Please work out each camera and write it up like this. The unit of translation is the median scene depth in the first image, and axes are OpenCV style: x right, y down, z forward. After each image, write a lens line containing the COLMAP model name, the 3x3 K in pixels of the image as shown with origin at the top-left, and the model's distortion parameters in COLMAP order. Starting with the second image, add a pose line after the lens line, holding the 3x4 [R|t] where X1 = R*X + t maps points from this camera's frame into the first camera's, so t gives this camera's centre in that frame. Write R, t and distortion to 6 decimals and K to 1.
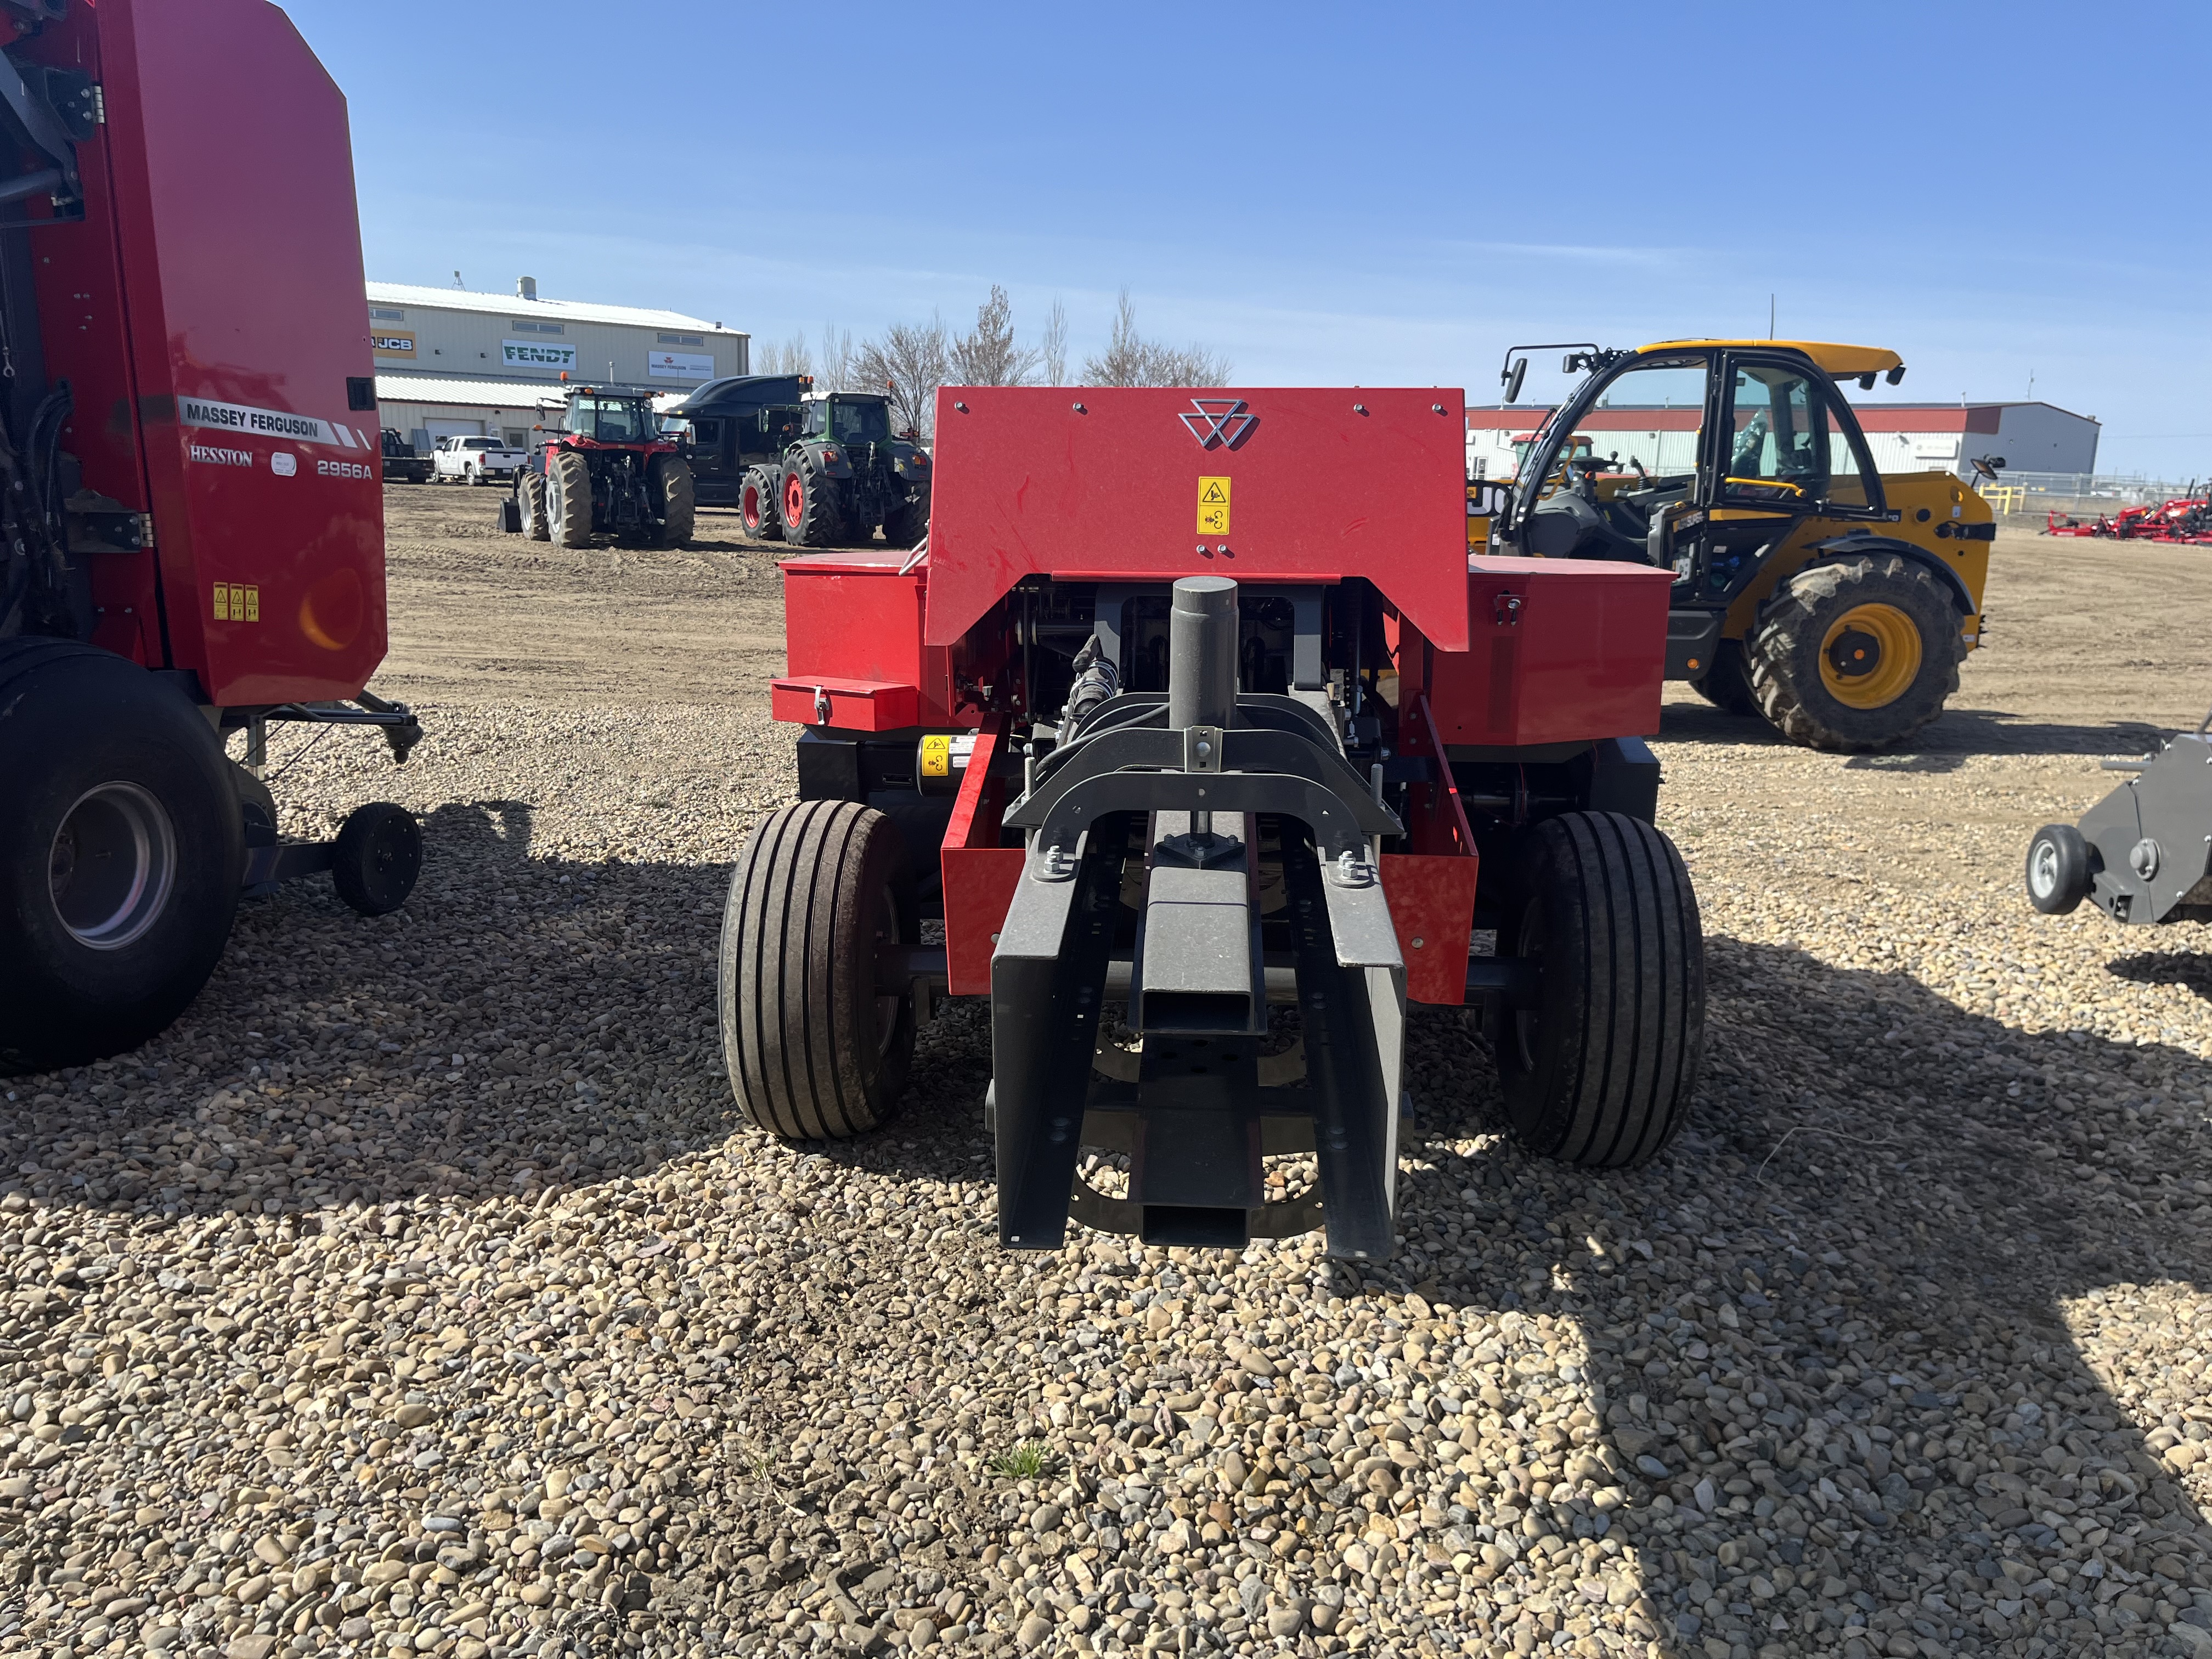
lens RADIAL K [[1694.3, 0, 1108.9], [0, 1694.3, 812.8], [0, 0, 1]] dist [0.032696, -0.037321]
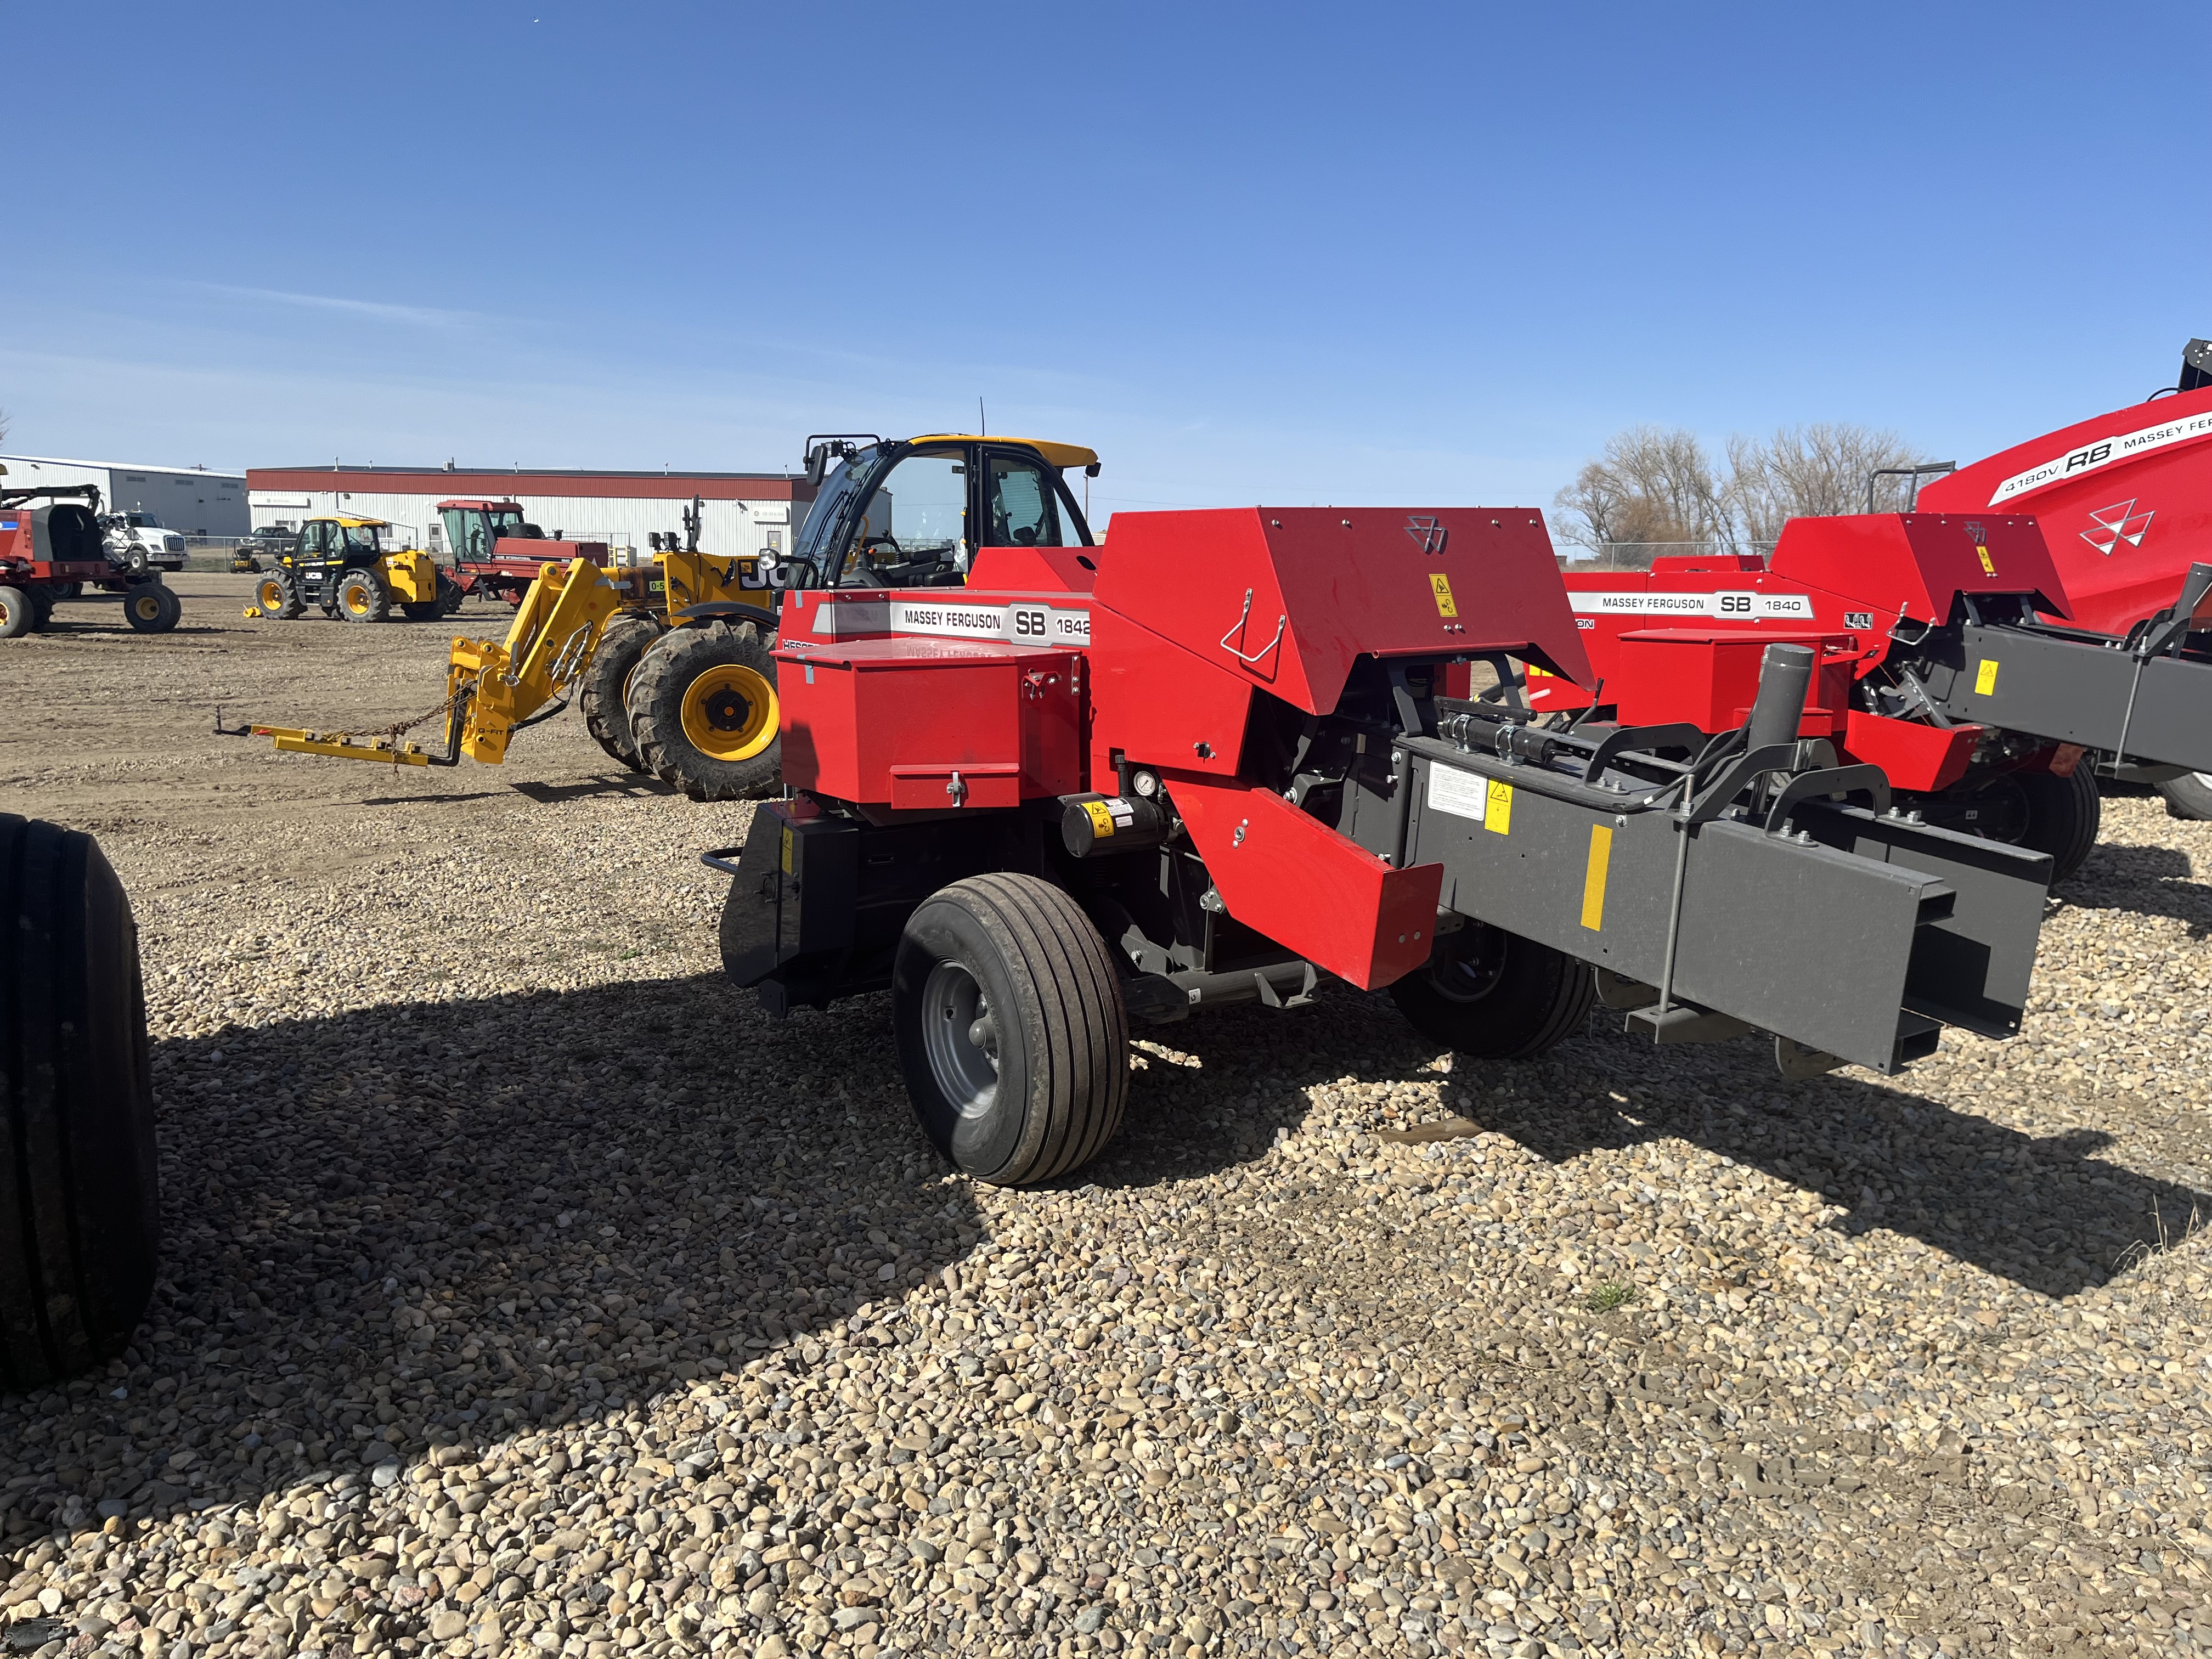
lens RADIAL K [[1694.3, 0, 1105.8], [0, 1694.3, 851.8], [0, 0, 1]] dist [0.032696, -0.037321]
pose [[0.779654, -0.122027, 0.614206, -0.310134], [0.130151, 0.990988, 0.031674, -0.018482], [-0.612536, 0.055245, 0.788510, 0.038868]]
